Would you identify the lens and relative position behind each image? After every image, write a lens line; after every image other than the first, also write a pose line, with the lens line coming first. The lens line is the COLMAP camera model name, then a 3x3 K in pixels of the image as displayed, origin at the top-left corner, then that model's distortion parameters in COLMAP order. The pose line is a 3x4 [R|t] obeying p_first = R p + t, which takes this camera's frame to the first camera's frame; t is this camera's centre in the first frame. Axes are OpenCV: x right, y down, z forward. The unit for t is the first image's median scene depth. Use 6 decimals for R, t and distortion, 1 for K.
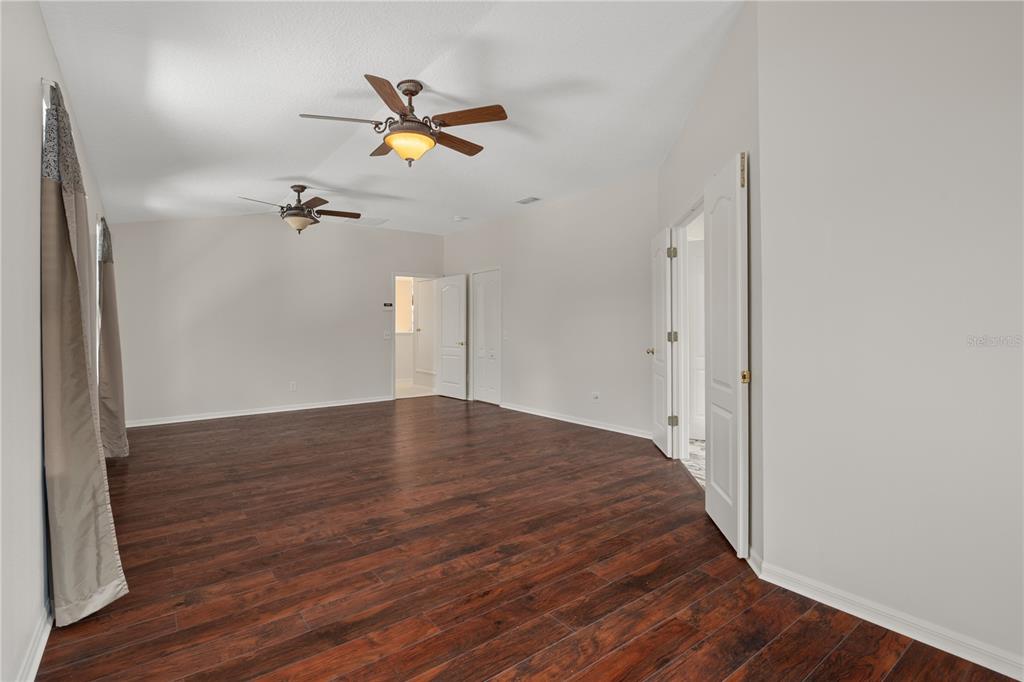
lens RADIAL K [[479.5, 0, 499.4], [0, 479.5, 336.9], [0, 0, 1]] dist [-0.004126, 0.000858]
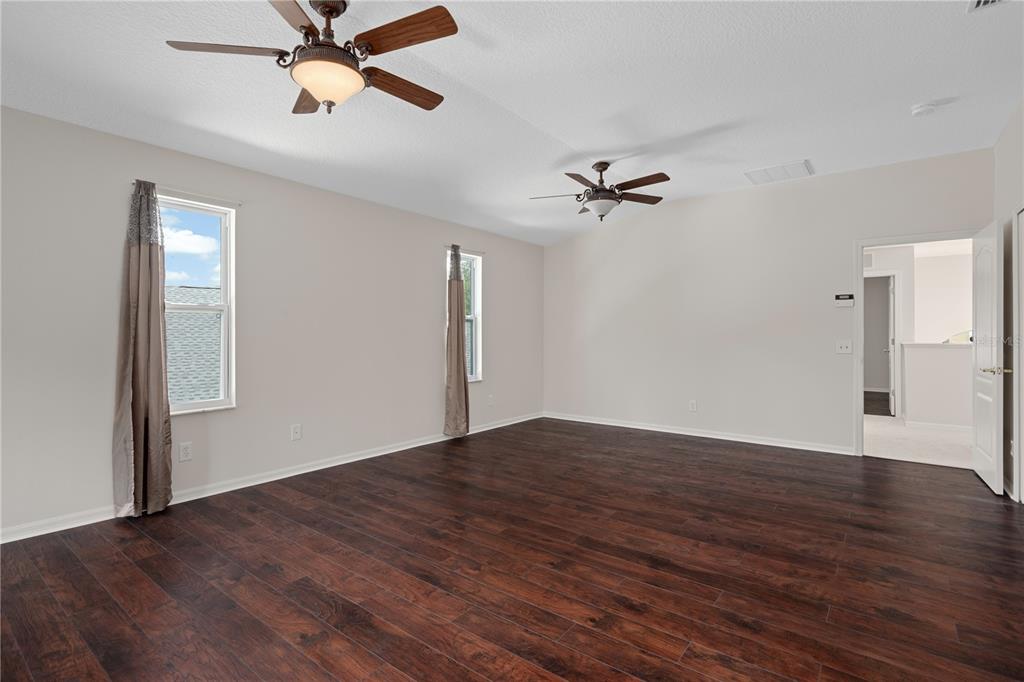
lens RADIAL K [[480.8, 0, 506.8], [0, 480.8, 332.7], [0, 0, 1]] dist [0.000986, 0.000120]
pose [[0.276402, 0.005278, -0.961027, 0.591653], [-0.023441, 0.999724, -0.001251, -0.026910], [0.960756, 0.022874, 0.276450, 1.057630]]
